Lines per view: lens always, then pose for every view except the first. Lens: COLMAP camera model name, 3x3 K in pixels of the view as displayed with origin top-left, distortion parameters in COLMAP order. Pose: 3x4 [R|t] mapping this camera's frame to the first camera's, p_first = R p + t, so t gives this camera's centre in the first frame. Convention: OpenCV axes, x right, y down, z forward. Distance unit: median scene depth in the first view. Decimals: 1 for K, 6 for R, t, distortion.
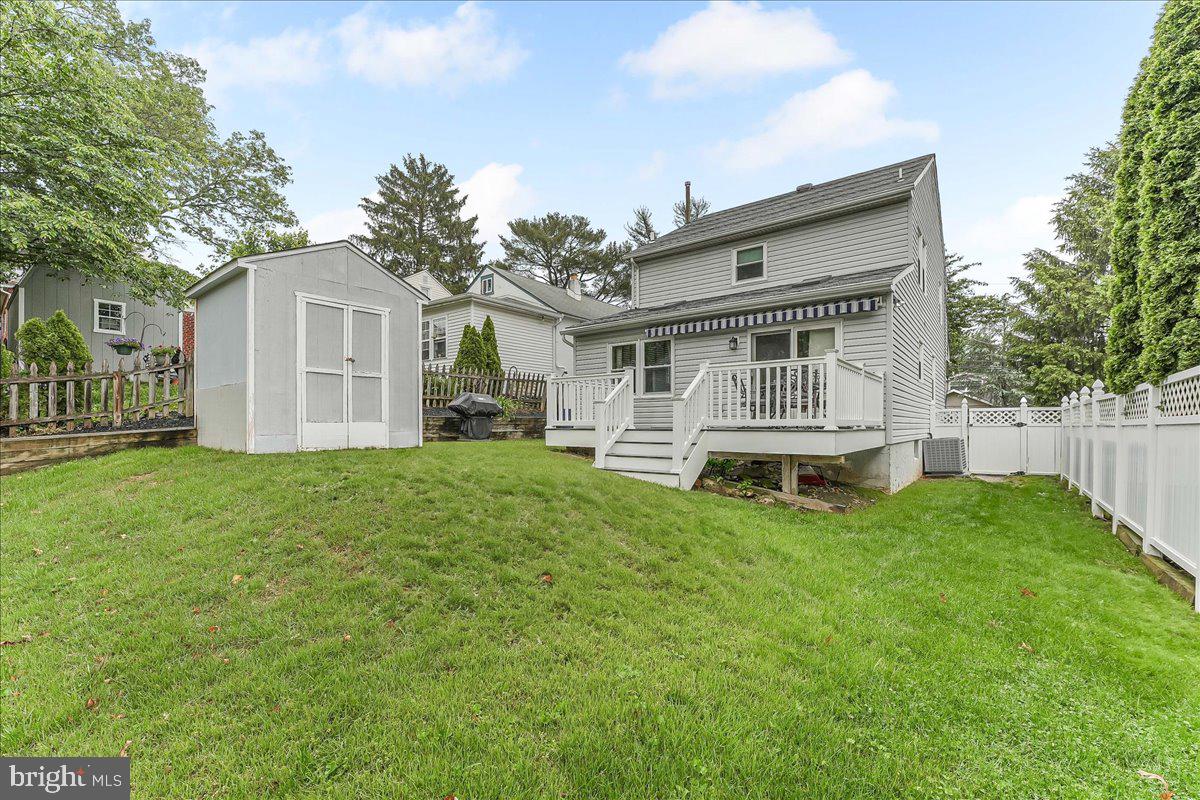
lens RADIAL K [[486.5, 0, 600.3], [0, 486.5, 402.6], [0, 0, 1]] dist [0.000274, -0.000192]
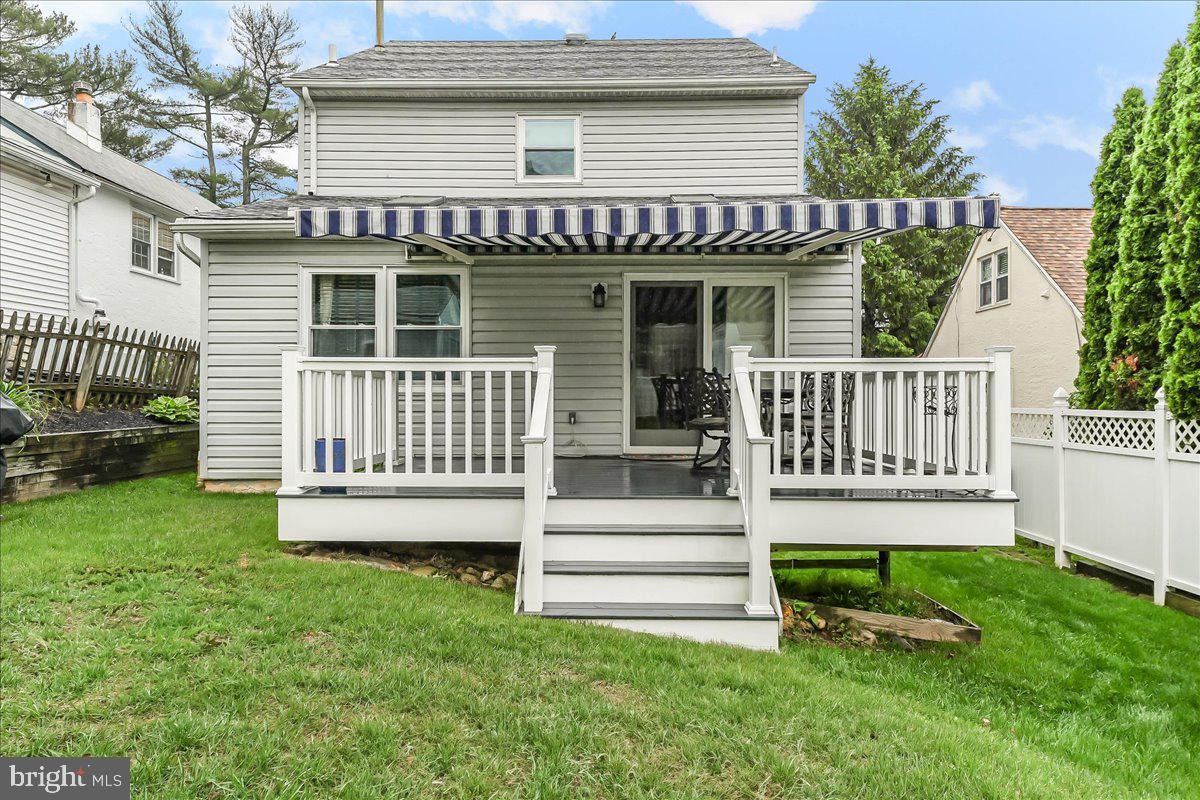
lens RADIAL K [[753.1, 0, 597.7], [0, 753.1, 396.1], [0, 0, 1]] dist [0.028521, -0.004479]
pose [[0.815303, 0.002802, 0.579027, -0.155226], [-0.028216, 0.998993, 0.034895, -0.030467], [-0.578346, -0.044788, 0.814561, 0.241897]]
